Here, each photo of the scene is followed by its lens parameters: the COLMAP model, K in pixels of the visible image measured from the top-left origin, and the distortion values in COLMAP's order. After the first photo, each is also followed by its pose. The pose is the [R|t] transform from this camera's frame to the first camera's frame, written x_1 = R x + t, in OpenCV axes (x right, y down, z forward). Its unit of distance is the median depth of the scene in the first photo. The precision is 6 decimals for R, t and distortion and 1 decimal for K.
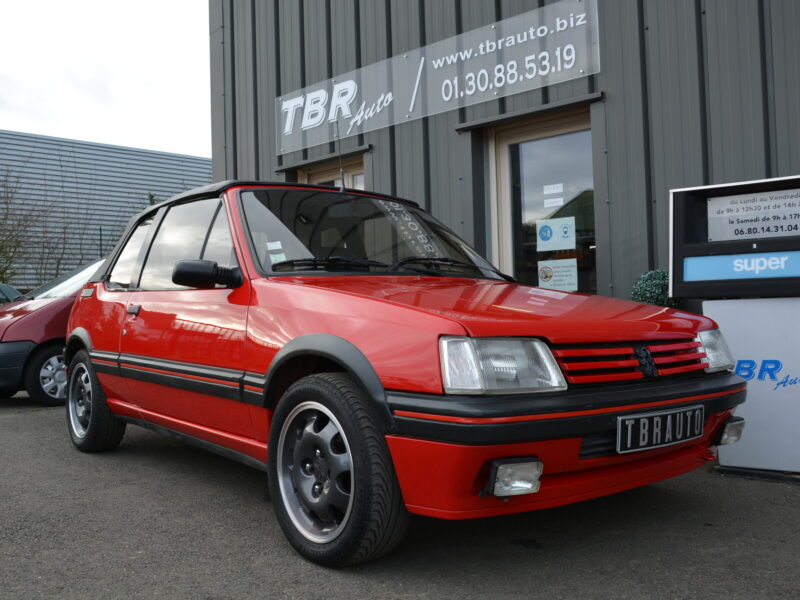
lens RADIAL K [[767.1, 0, 400.0], [0, 767.1, 300.0], [0, 0, 1]] dist [-0.065337, 0.020913]
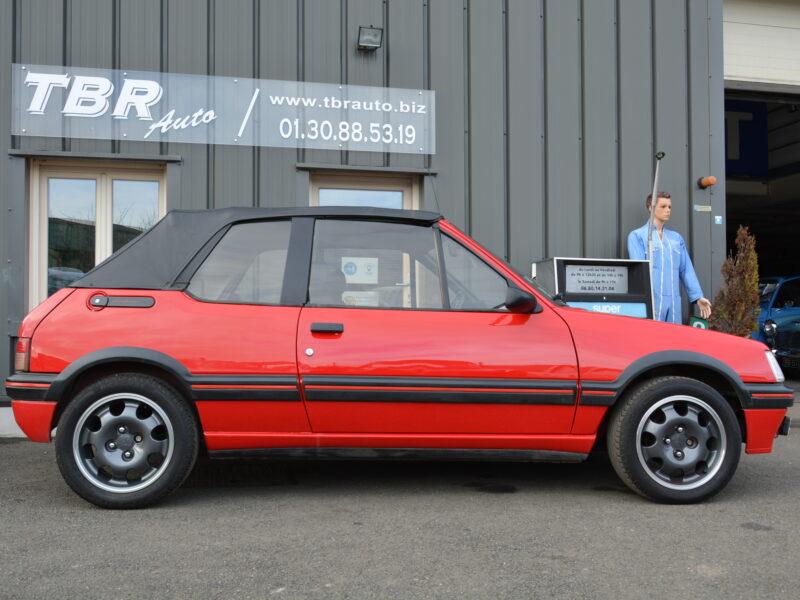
lens RADIAL K [[738.7, 0, 400.0], [0, 738.7, 300.0], [0, 0, 1]] dist [-0.006196, -0.000330]
pose [[0.566765, 0.053086, 0.822167, -0.877958], [-0.027076, 0.998583, -0.045811, 0.015400], [-0.823434, 0.003703, 0.567400, 0.345720]]
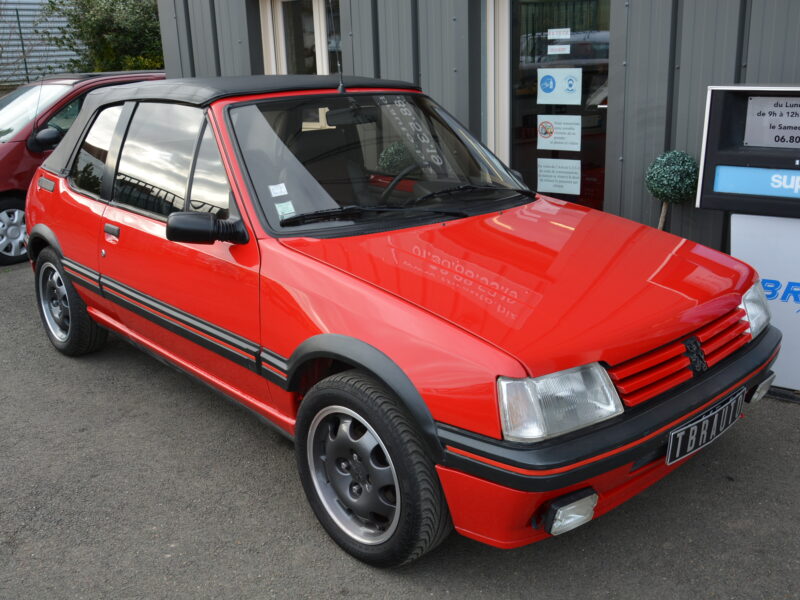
lens RADIAL K [[790.8, 0, 400.0], [0, 790.8, 300.0], [0, 0, 1]] dist [-0.041231, 0.008904]
pose [[0.997829, -0.025965, 0.060516, -0.057943], [0.006240, 0.952128, 0.305634, -0.159482], [-0.065554, -0.304593, 0.950224, 0.060645]]
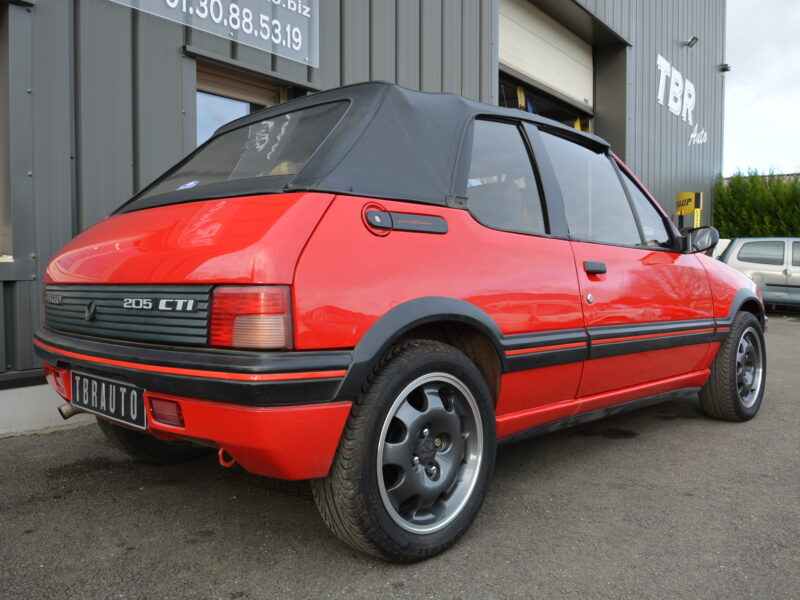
lens RADIAL K [[680.0, 0, 389.5], [0, 680.0, 299.8], [0, 0, 1]] dist [-0.031706, -0.000181]
pose [[-0.094190, -0.022355, 0.995303, -0.832430], [-0.015650, 0.999658, 0.020972, 0.029086], [-0.995431, -0.013601, -0.094508, 1.058904]]
